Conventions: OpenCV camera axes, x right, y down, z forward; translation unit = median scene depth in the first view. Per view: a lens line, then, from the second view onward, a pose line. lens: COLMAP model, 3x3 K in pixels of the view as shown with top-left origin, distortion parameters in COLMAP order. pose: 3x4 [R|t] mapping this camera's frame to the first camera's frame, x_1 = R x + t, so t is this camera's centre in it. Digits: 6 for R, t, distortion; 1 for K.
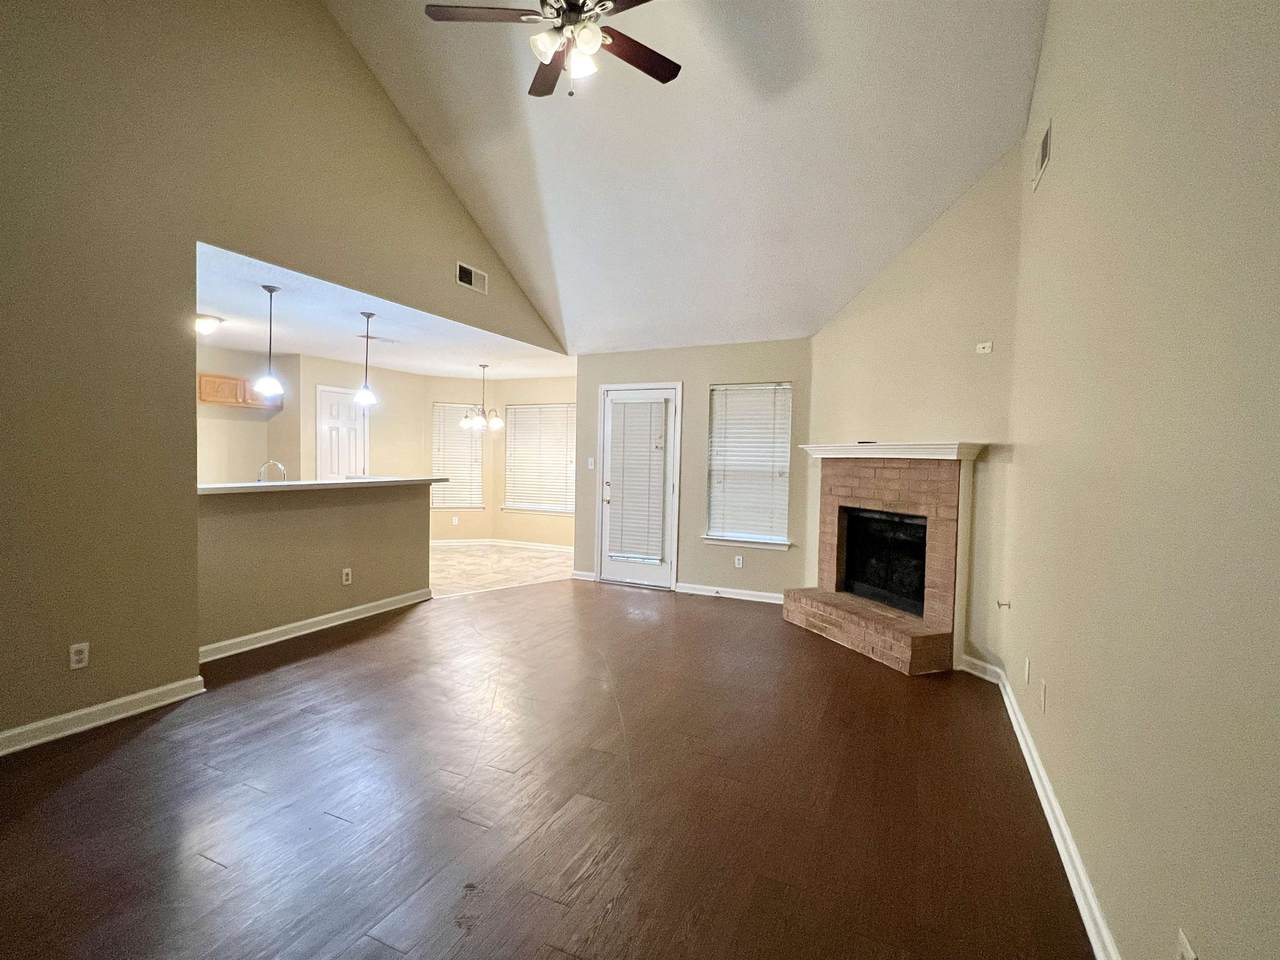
lens RADIAL K [[599.0, 0, 640.0], [0, 599.0, 480.0], [0, 0, 1]] dist [0.000100, 0.000012]
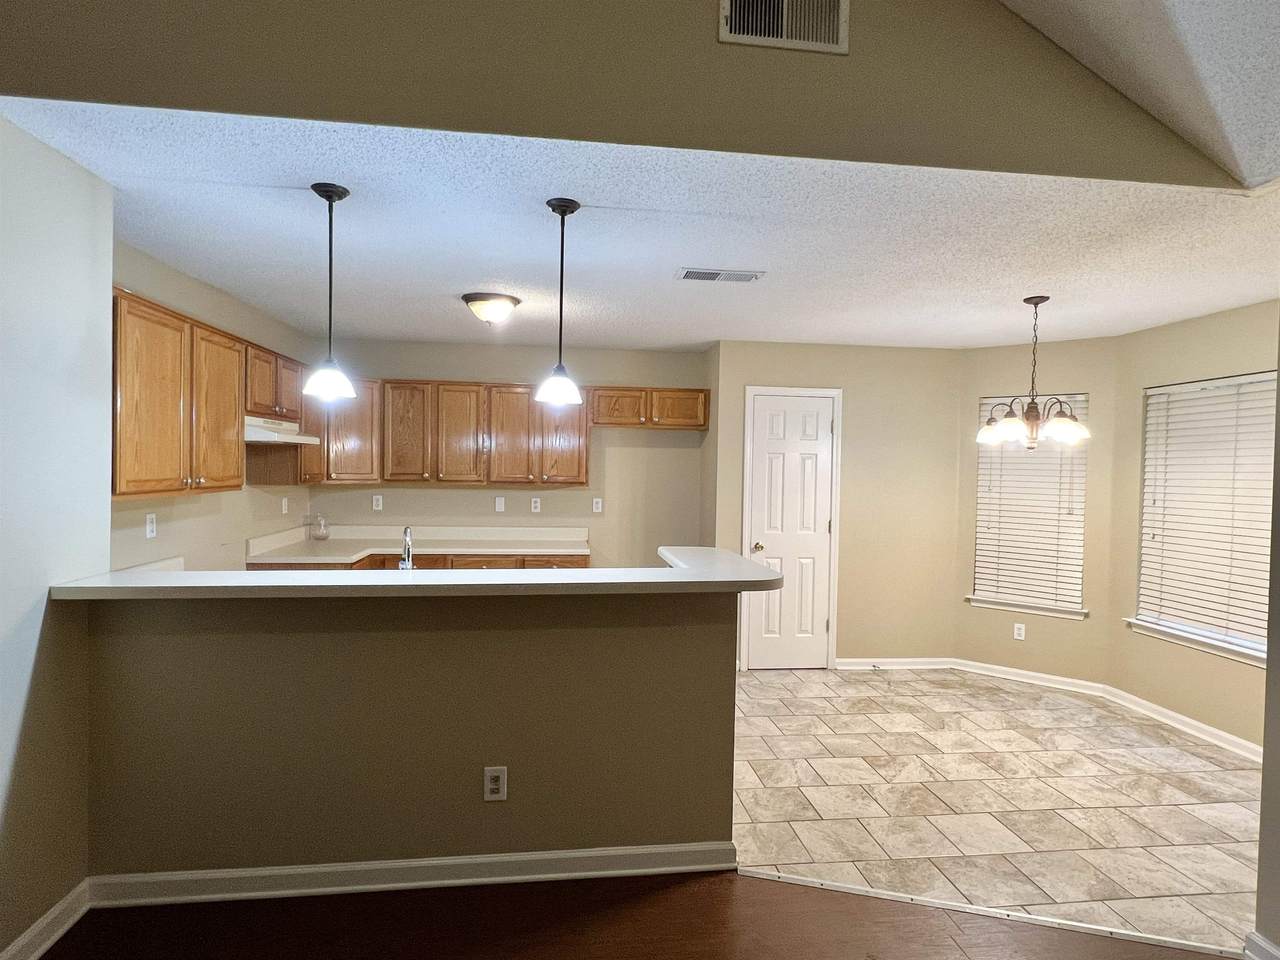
lens RADIAL K [[667.2, 0, 639.8], [0, 667.2, 486.5], [0, 0, 1]] dist [-0.020745, 0.000197]
pose [[0.507577, 0.013687, -0.861498, 0.005179], [-0.037341, 0.999284, -0.006125, -0.050910], [0.860797, 0.035278, 0.507724, 0.603249]]
